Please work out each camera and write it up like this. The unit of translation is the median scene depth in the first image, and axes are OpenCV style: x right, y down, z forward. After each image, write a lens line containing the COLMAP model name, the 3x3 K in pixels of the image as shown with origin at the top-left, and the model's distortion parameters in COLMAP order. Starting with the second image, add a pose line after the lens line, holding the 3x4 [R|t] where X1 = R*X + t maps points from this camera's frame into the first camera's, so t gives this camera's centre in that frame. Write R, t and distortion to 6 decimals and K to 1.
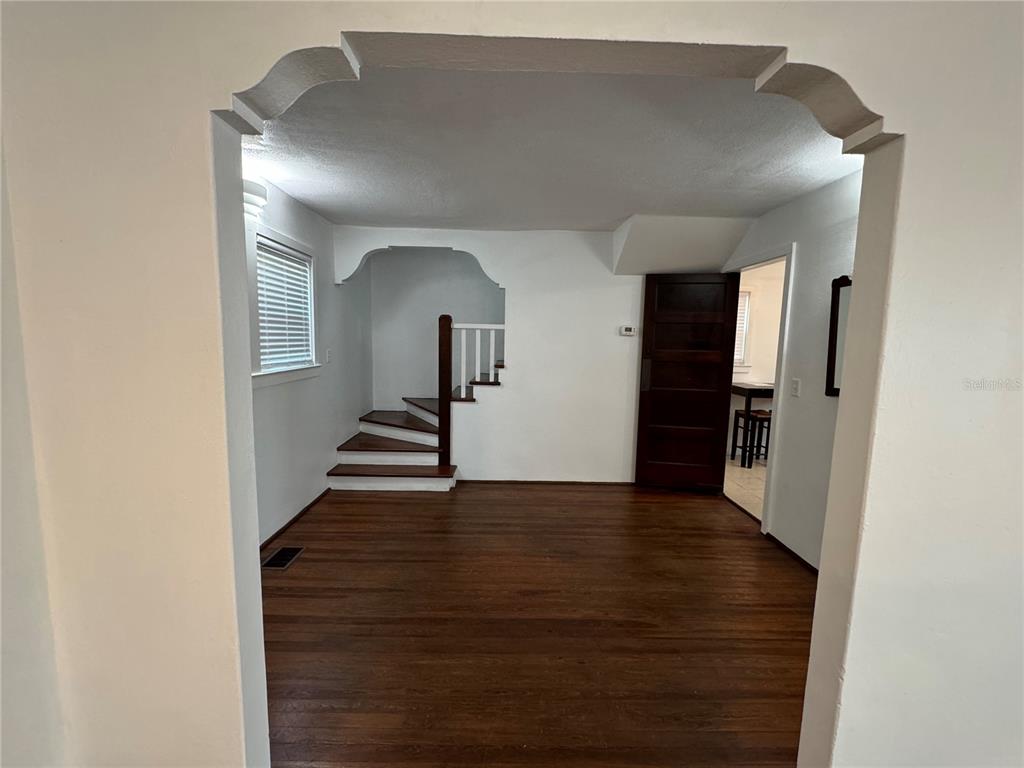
lens RADIAL K [[411.9, 0, 512.0], [0, 411.9, 384.0], [0, 0, 1]] dist [-0.001011, 0.000002]
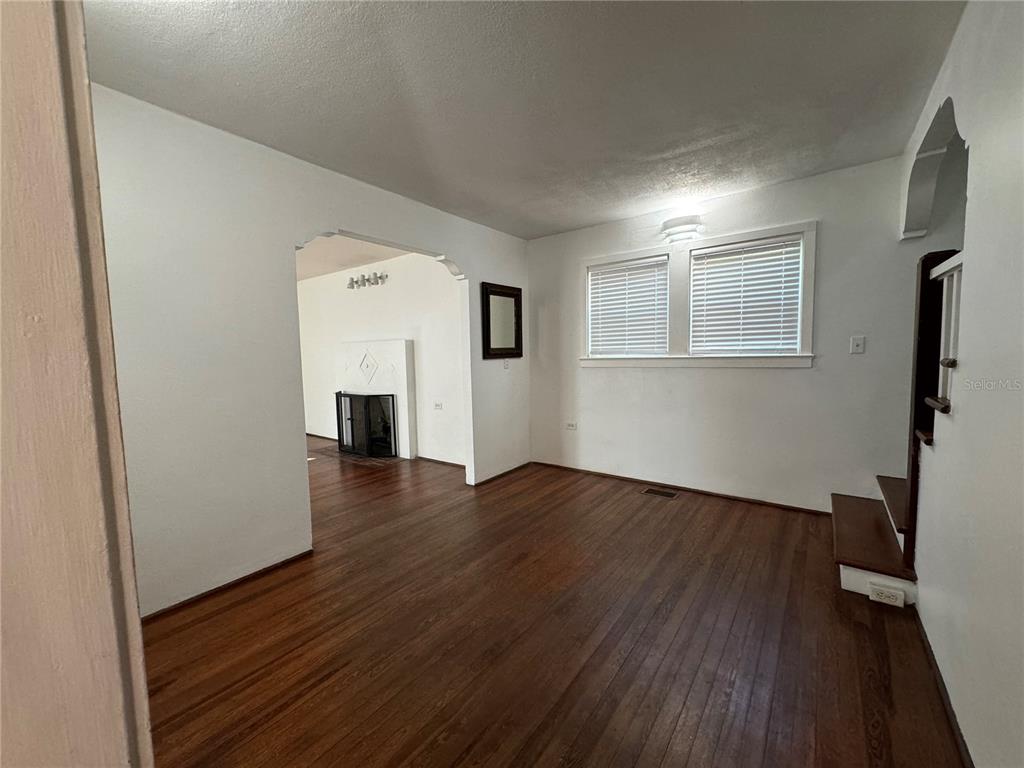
lens RADIAL K [[411.9, 0, 512.0], [0, 411.9, 384.0], [0, 0, 1]] dist [-0.001011, 0.000002]
pose [[-0.623637, 0.054134, -0.779837, 0.759205], [-0.075118, 0.988833, 0.128714, -0.066087], [0.778096, 0.138850, -0.612606, 1.373735]]
